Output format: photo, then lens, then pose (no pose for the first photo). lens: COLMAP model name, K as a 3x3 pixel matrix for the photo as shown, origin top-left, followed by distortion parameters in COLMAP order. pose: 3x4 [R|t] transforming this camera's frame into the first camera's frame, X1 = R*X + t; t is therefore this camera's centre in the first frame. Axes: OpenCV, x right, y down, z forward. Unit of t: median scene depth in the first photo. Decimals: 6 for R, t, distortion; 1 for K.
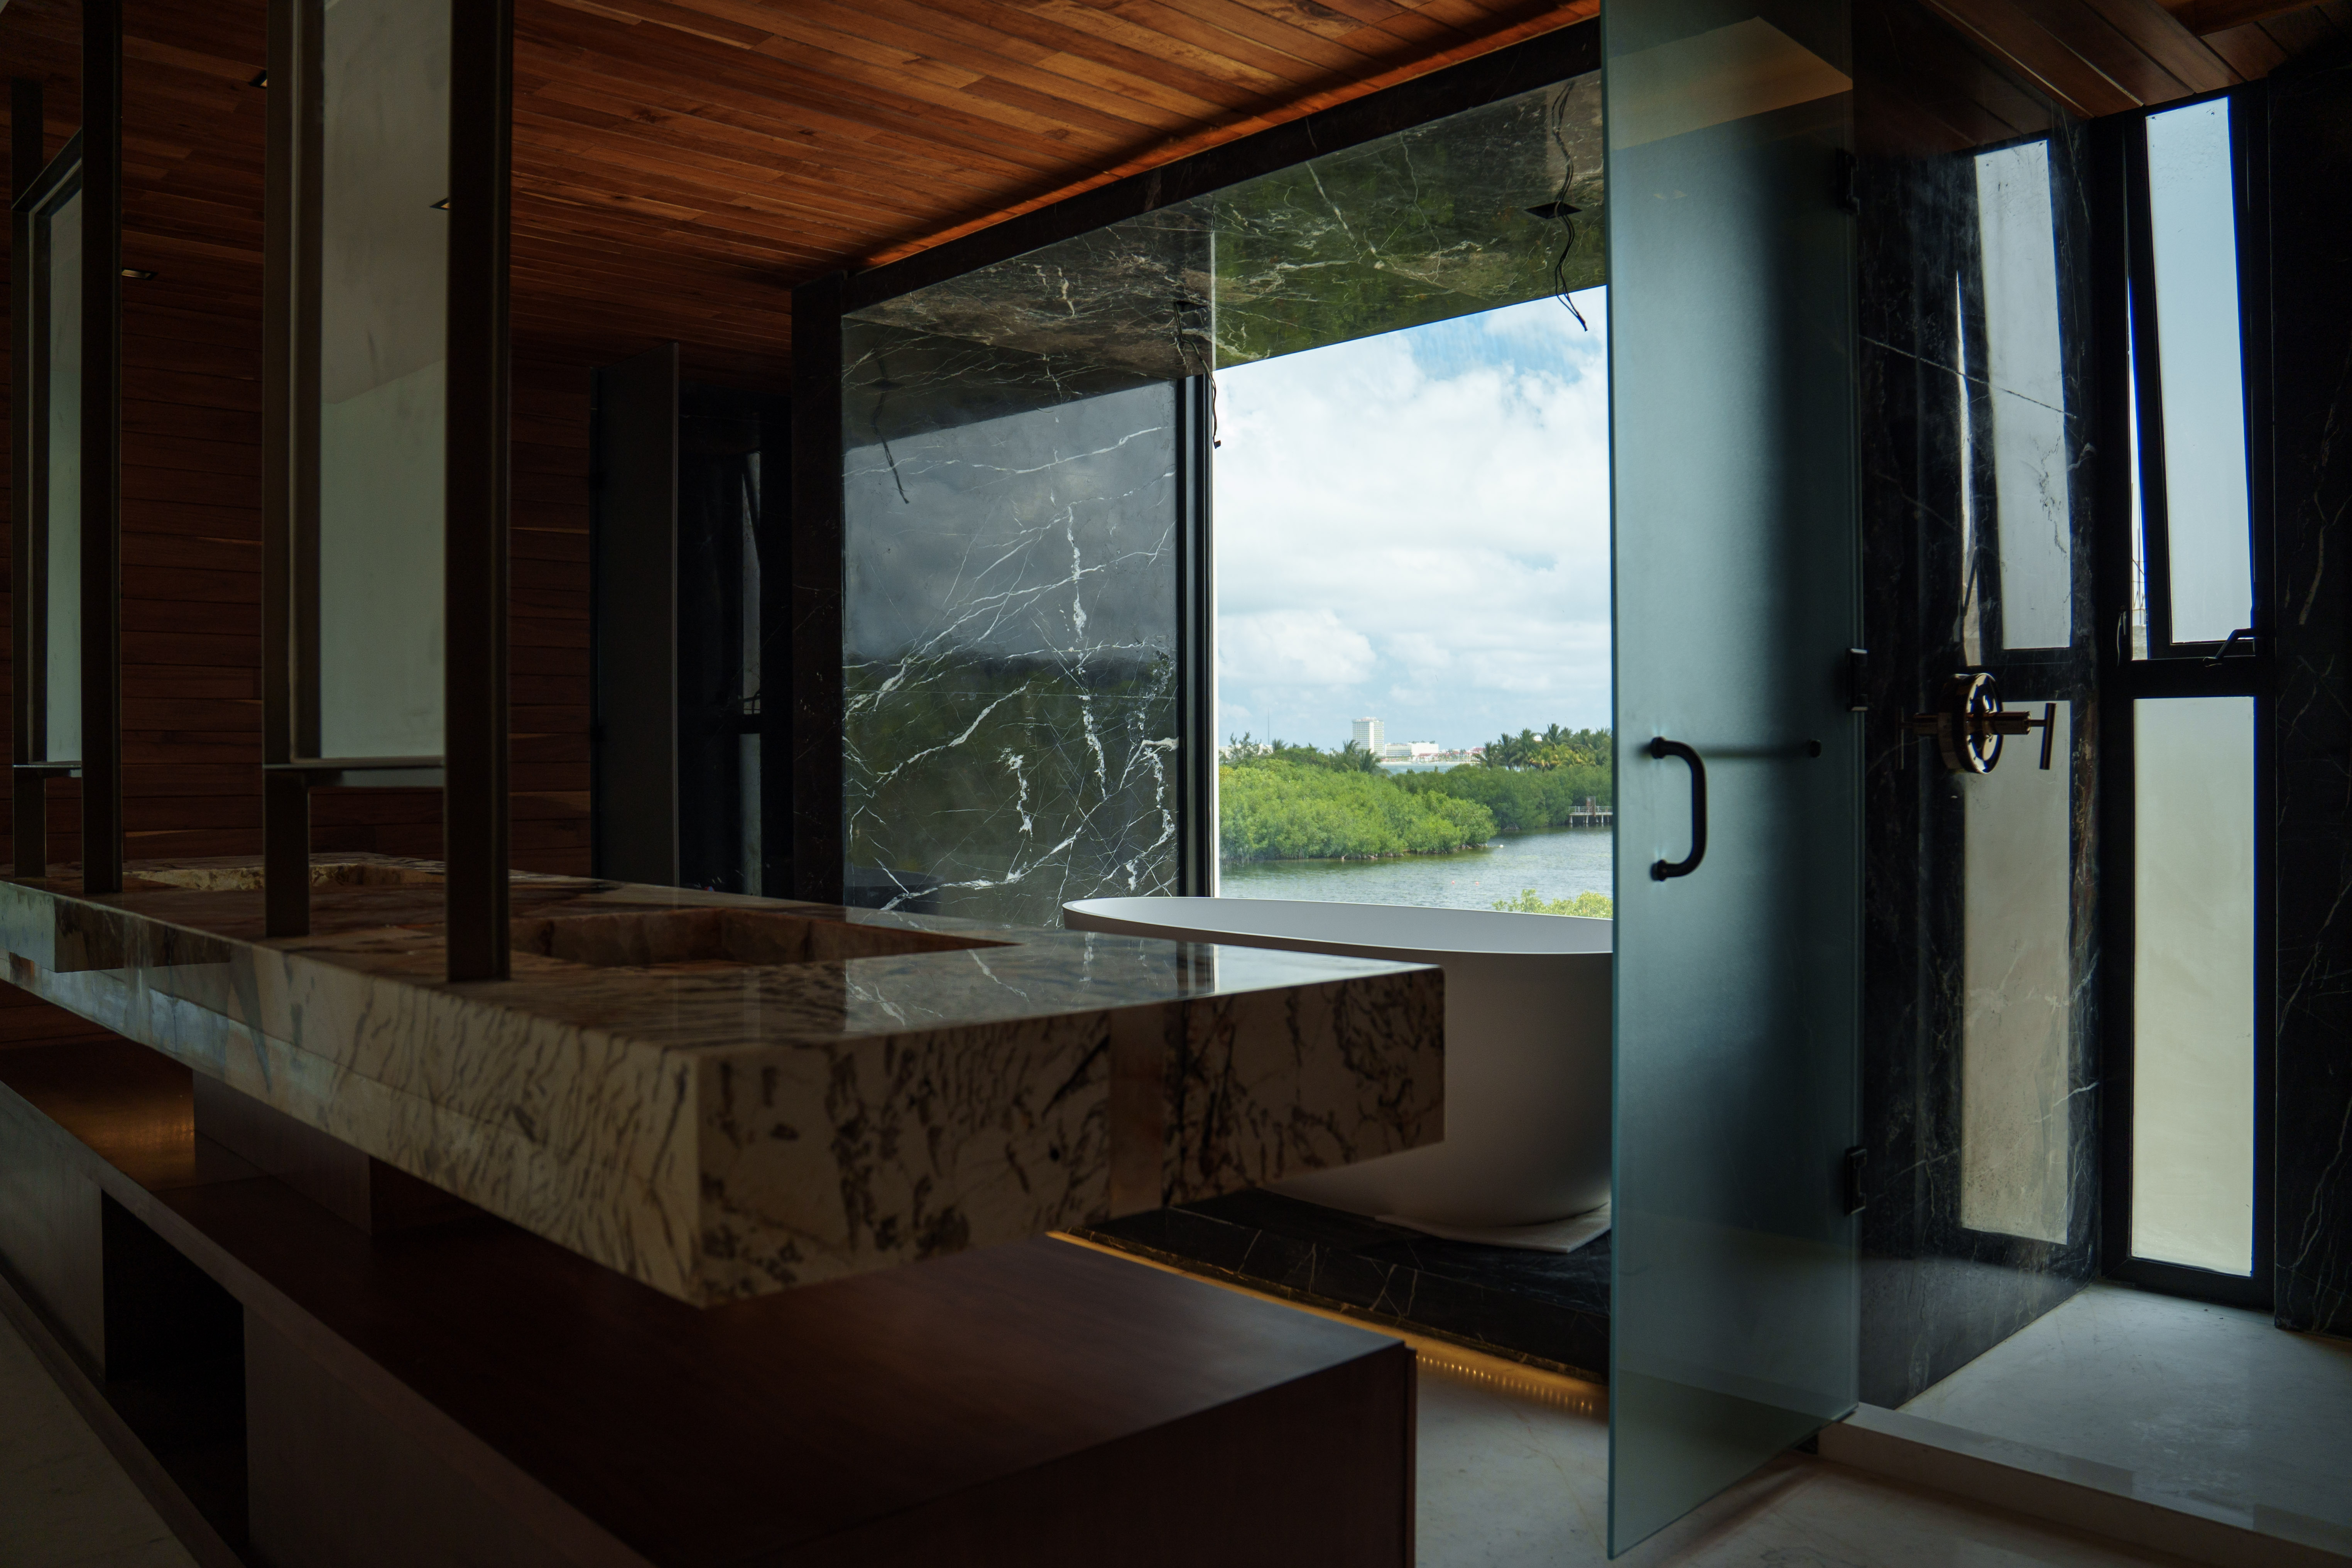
lens RADIAL K [[1807.3, 0, 1178.7], [0, 1807.3, 774.0], [0, 0, 1]] dist [-0.119453, 0.048306]
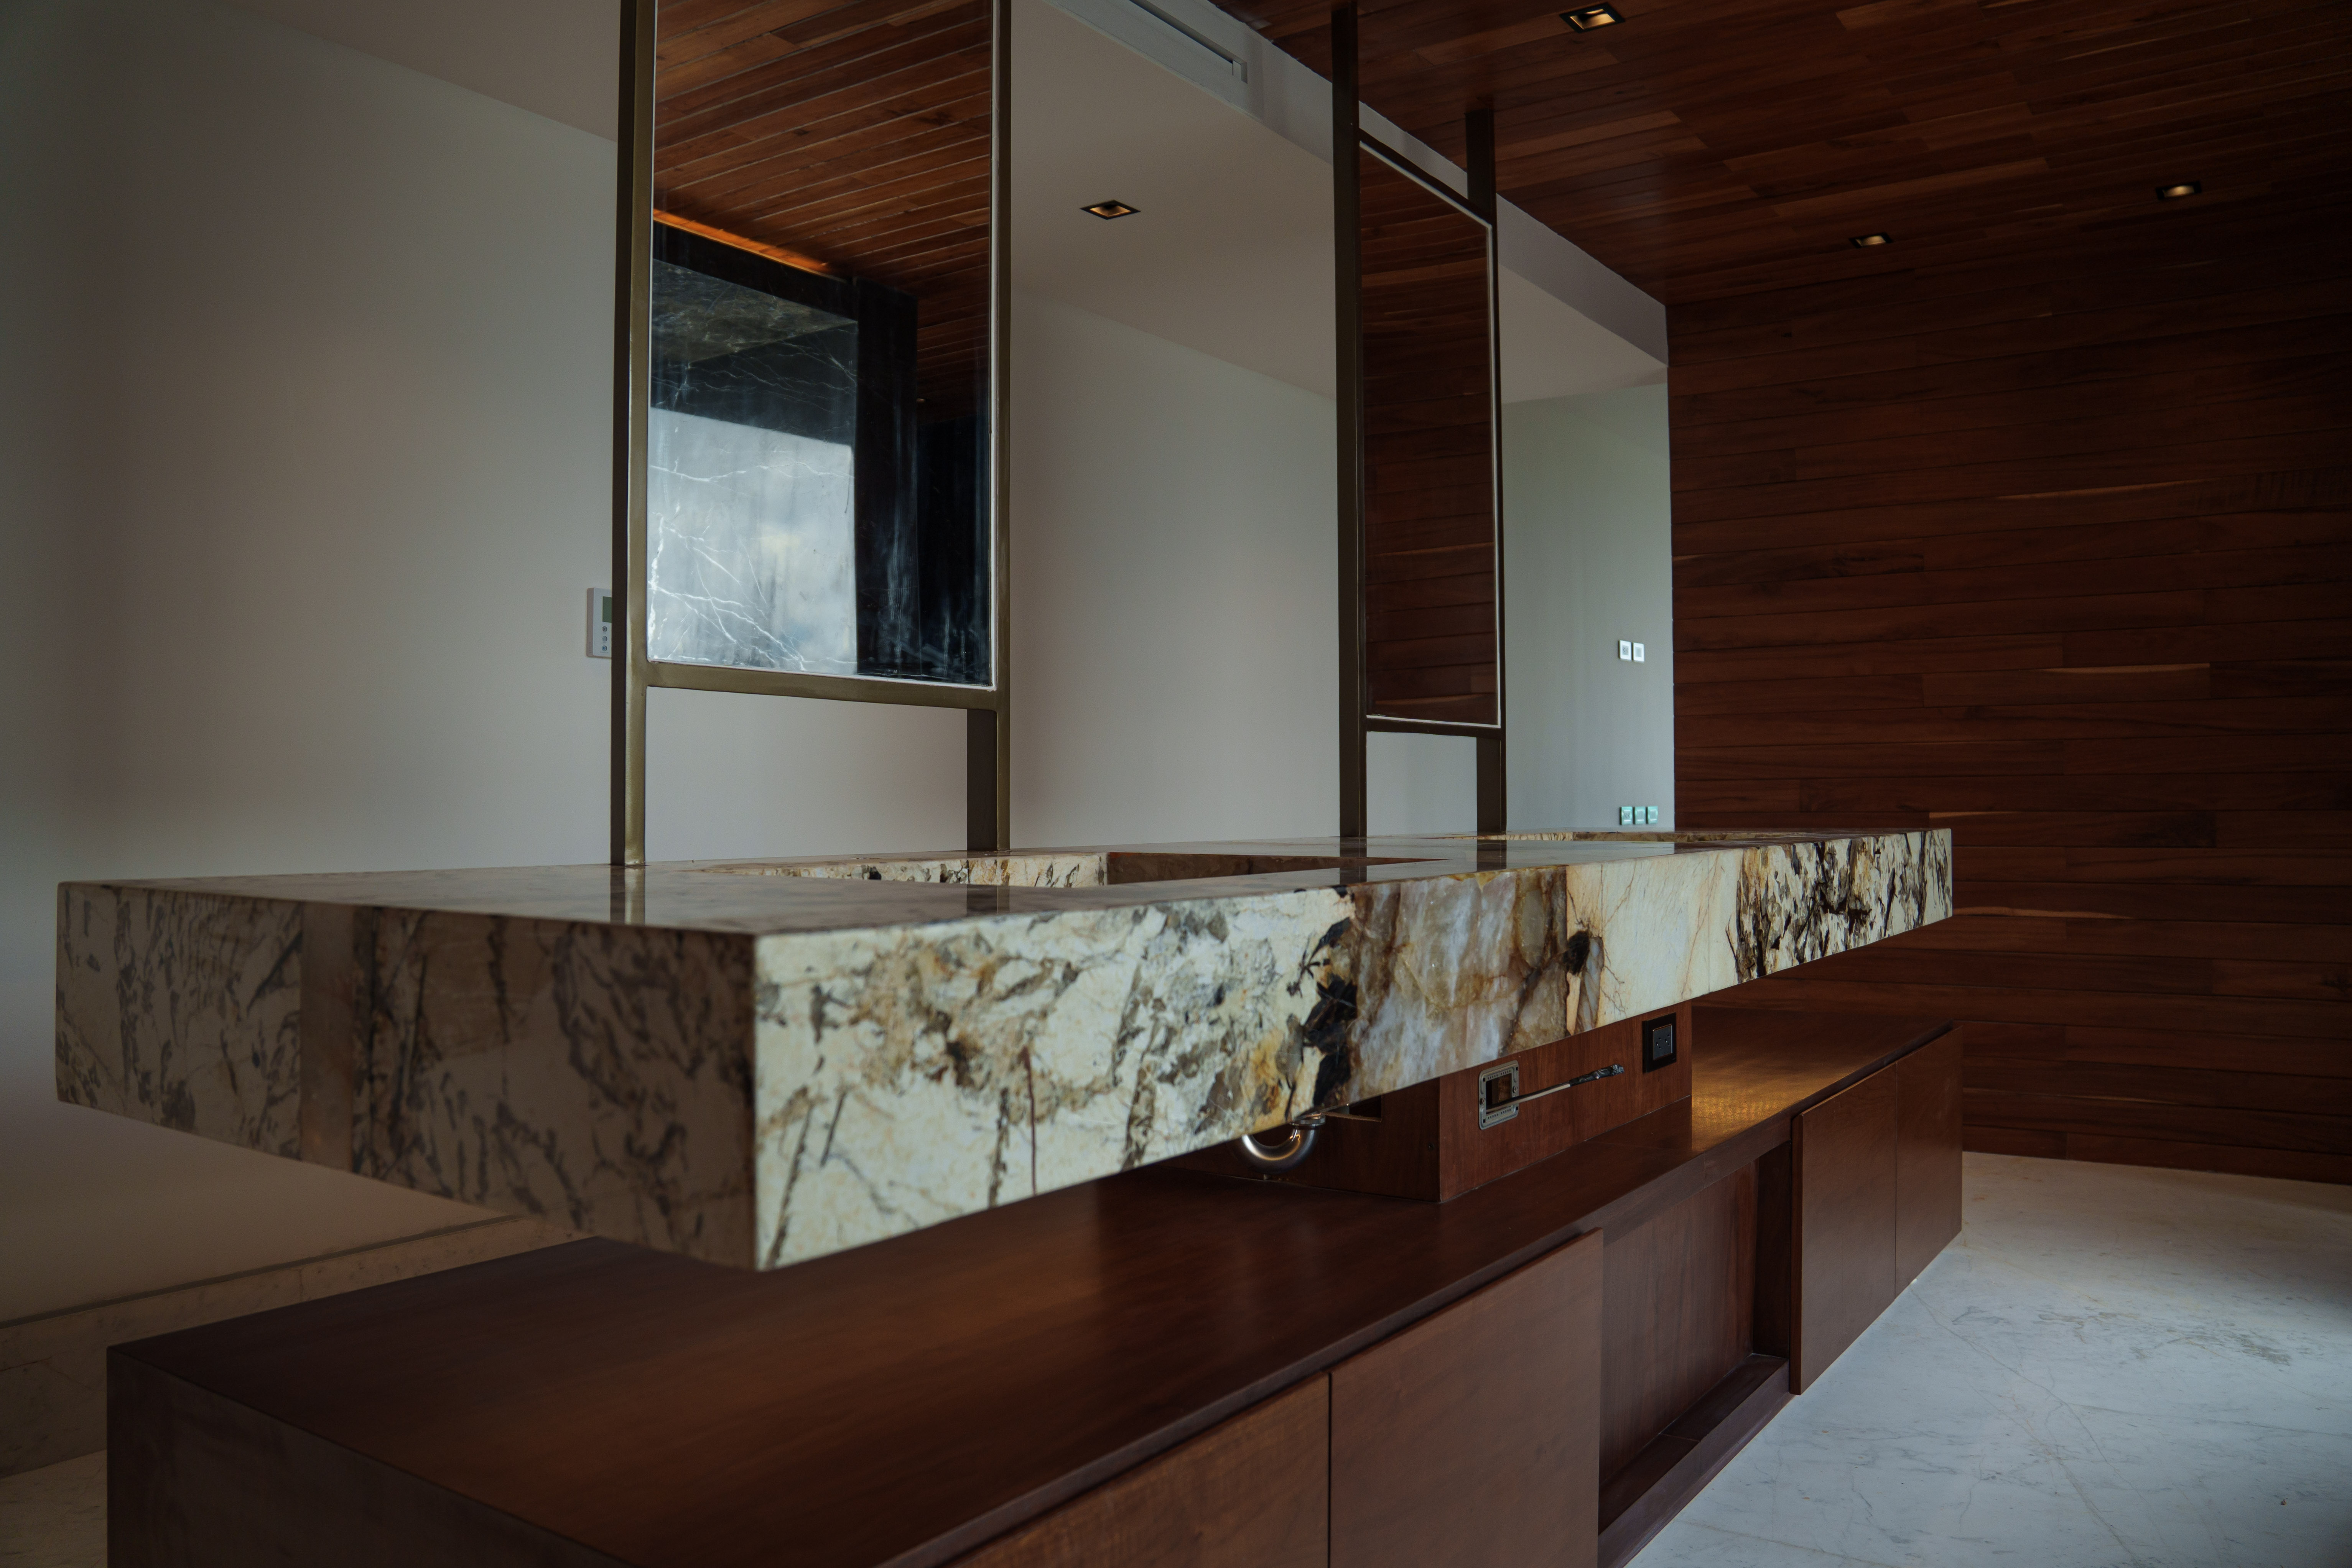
lens RADIAL K [[1807.2, 0, 1180.8], [0, 1807.2, 790.2], [0, 0, 1]] dist [-0.119453, 0.048306]
pose [[0.219371, 0.002516, -0.975638, 0.332304], [-0.007494, 0.999972, 0.000893, 0.031179], [0.975613, 0.007115, 0.219384, 0.491346]]
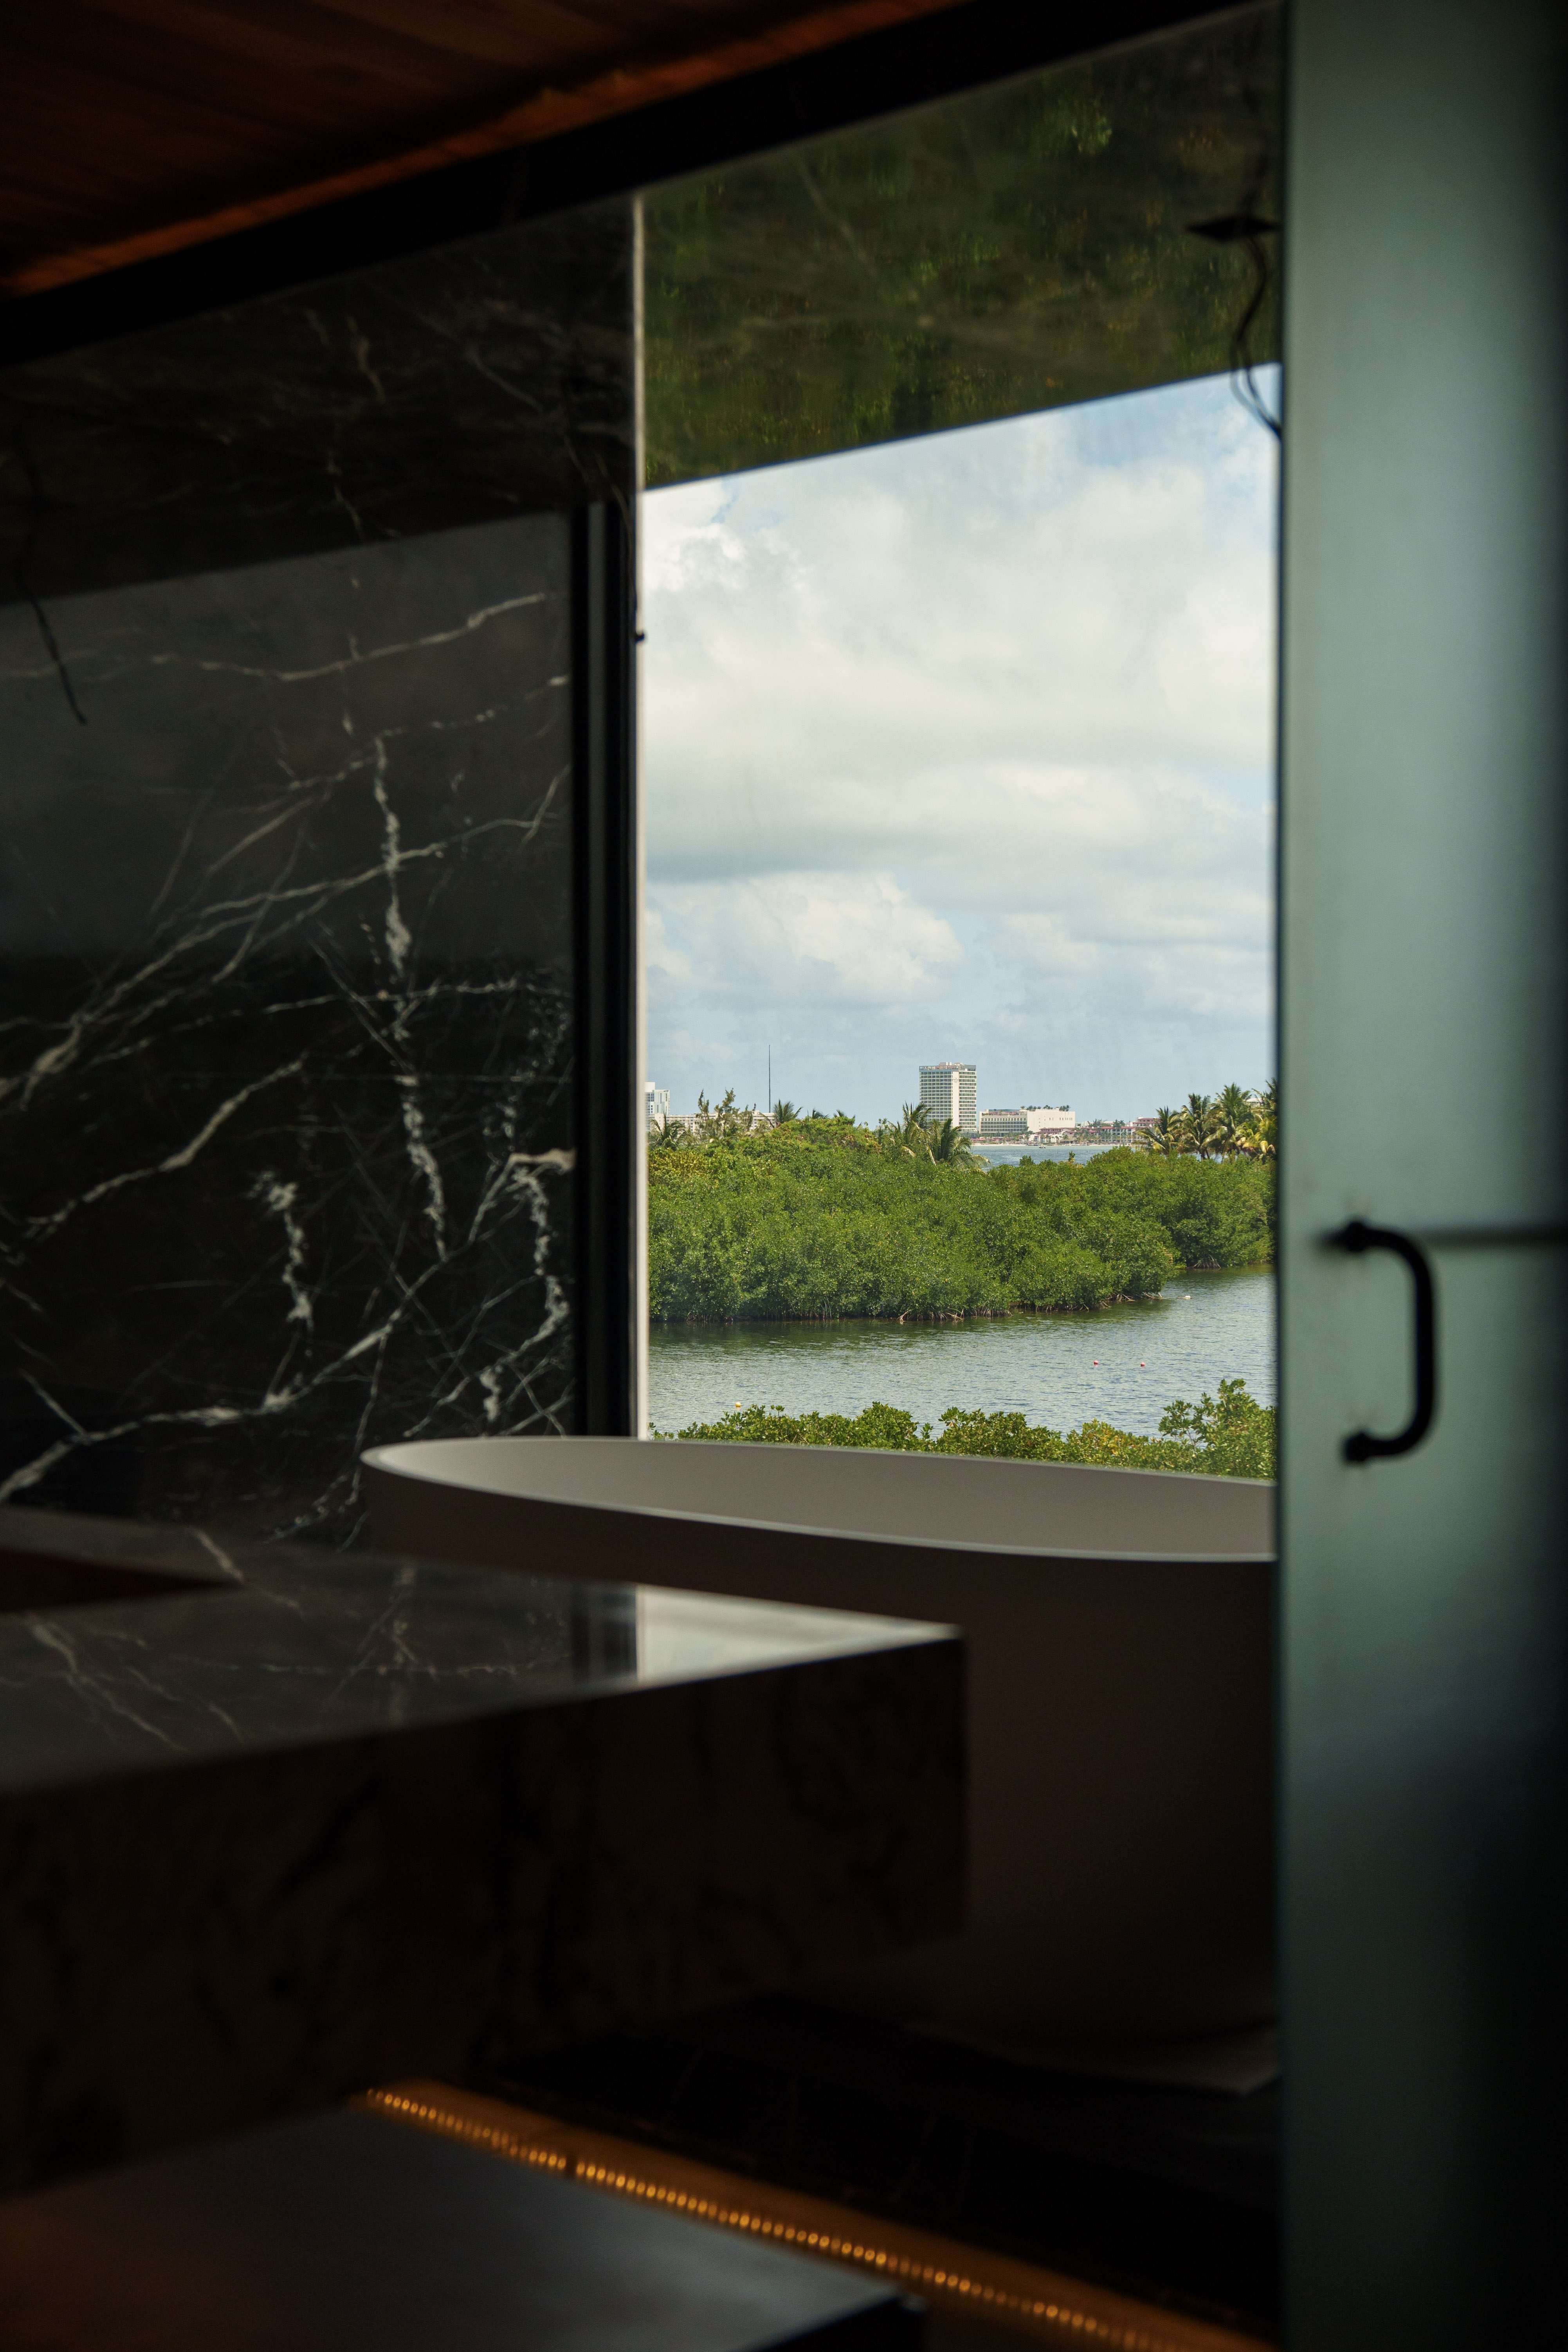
lens RADIAL K [[3264.5, 0, 777.5], [0, 3264.5, 1165.2], [0, 0, 1]] dist [0.187115, 0.000000]
pose [[0.998672, 0.002669, 0.051450, 0.014576], [-0.002745, 0.999995, 0.001414, -0.023476], [-0.051446, -0.001553, 0.998675, -0.036698]]
